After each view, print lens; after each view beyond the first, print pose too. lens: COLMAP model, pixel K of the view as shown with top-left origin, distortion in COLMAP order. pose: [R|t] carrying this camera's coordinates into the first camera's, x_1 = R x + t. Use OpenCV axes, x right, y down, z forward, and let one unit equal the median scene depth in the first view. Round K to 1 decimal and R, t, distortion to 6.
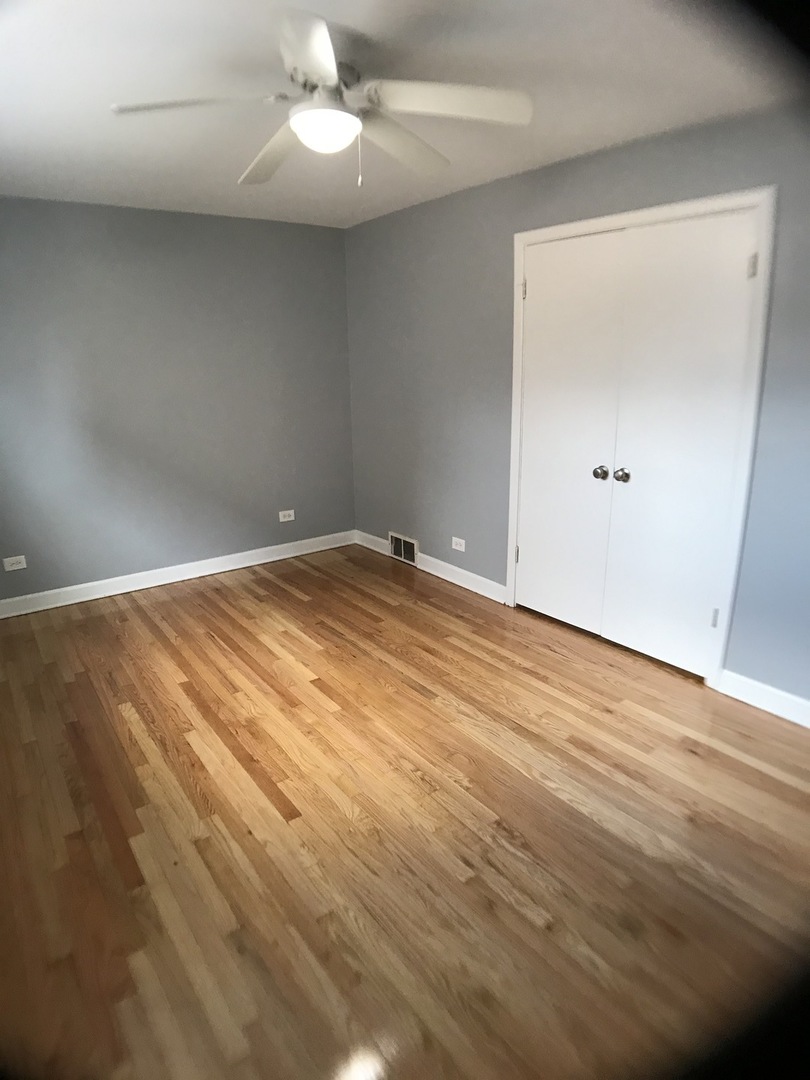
lens RADIAL K [[611.8, 0, 388.9], [0, 611.8, 539.5], [0, 0, 1]] dist [-0.108174, 0.009771]
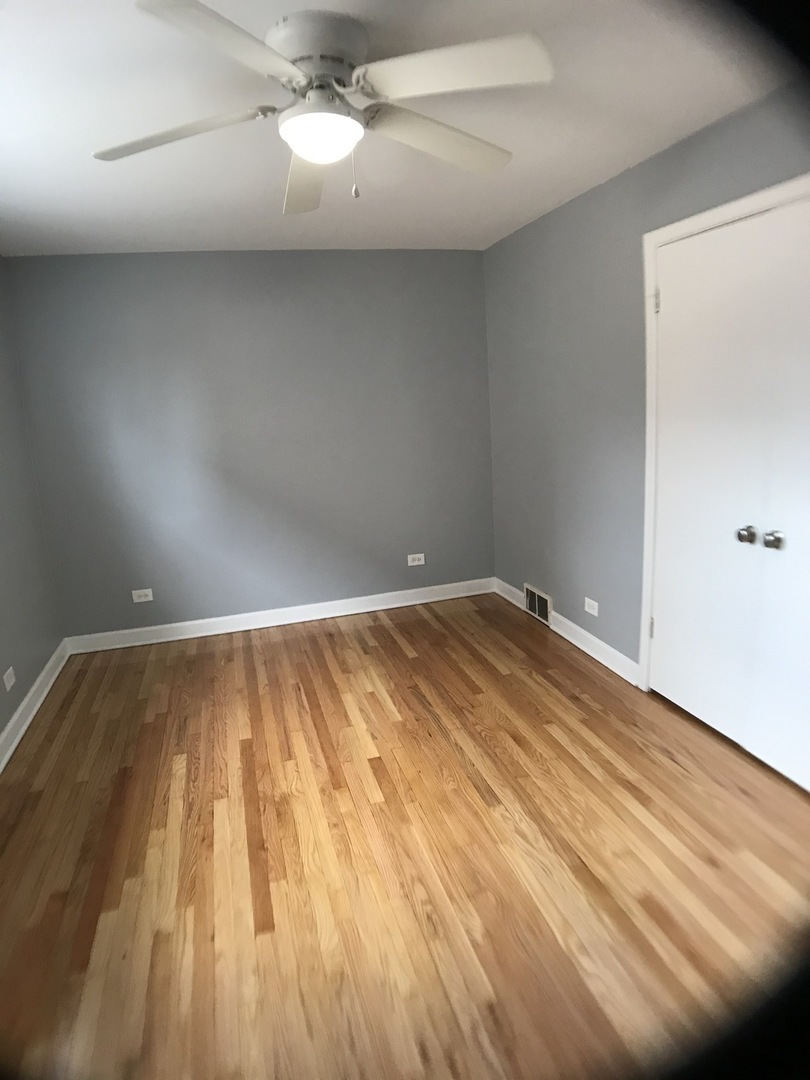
lens RADIAL K [[611.8, 0, 405.5], [0, 611.8, 537.5], [0, 0, 1]] dist [-0.108174, 0.009771]
pose [[0.939263, 0.035720, -0.341335, 0.231913], [-0.050219, 0.998168, -0.033735, -0.069048], [0.339505, 0.048827, 0.939336, 0.192092]]
